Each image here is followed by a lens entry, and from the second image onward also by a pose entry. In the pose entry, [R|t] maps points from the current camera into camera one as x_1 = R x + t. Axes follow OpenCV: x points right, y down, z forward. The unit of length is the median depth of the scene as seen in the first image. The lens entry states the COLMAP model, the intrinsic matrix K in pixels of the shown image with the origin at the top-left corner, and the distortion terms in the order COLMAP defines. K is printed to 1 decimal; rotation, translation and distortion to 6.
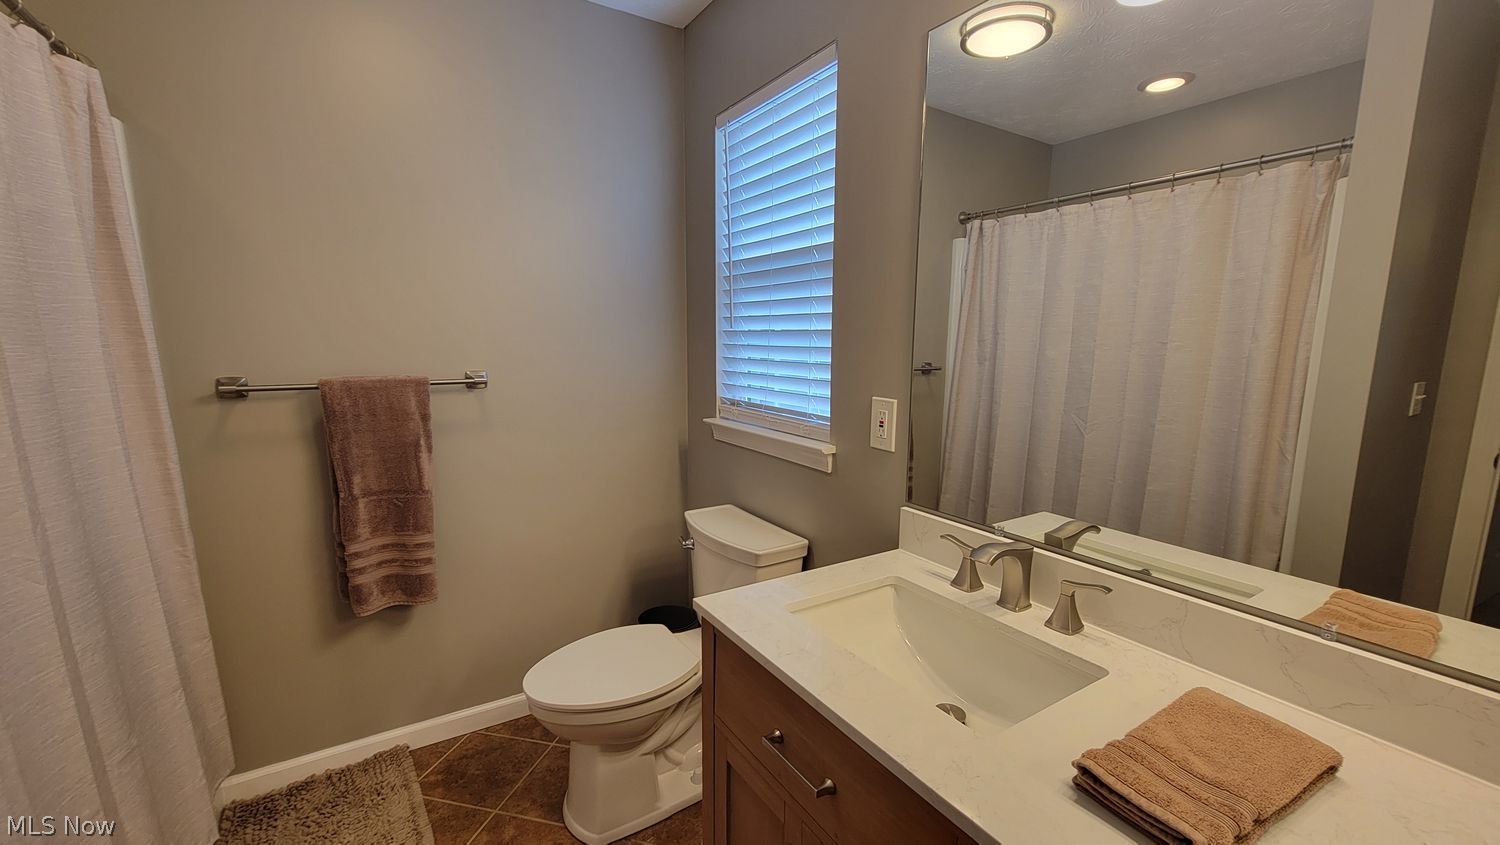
lens RADIAL K [[609.5, 0, 761.6], [0, 609.5, 432.3], [0, 0, 1]] dist [-0.006997, 0.001827]
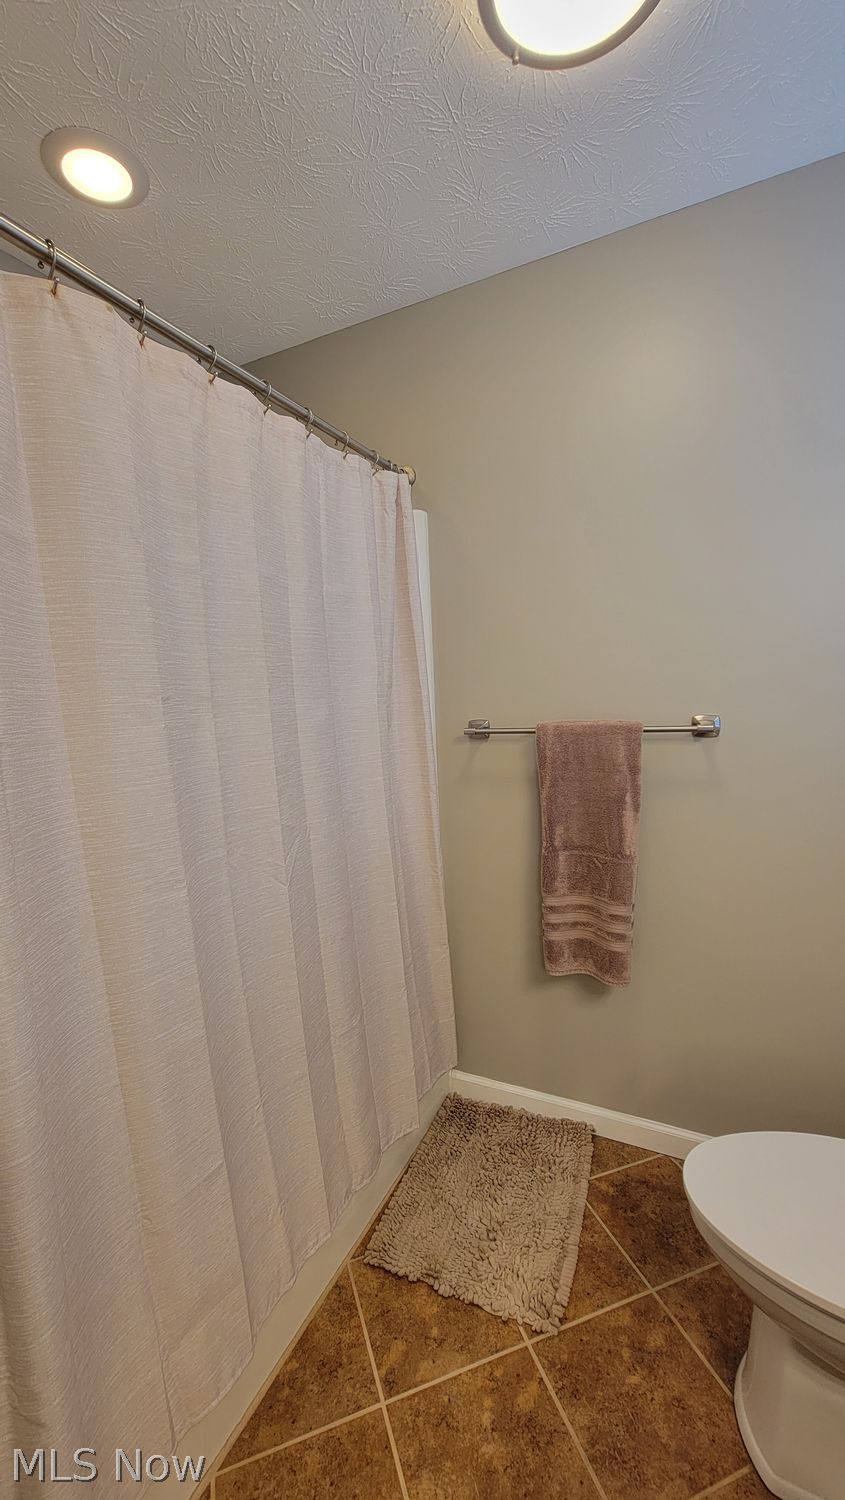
lens RADIAL K [[609.5, 0, 410.4], [0, 609.5, 753.5], [0, 0, 1]] dist [-0.006997, 0.001827]
pose [[0.509712, 0.066787, -0.857749, 0.017700], [-0.085022, 0.996012, 0.027028, -0.044525], [0.856134, 0.059151, 0.513357, 0.297314]]
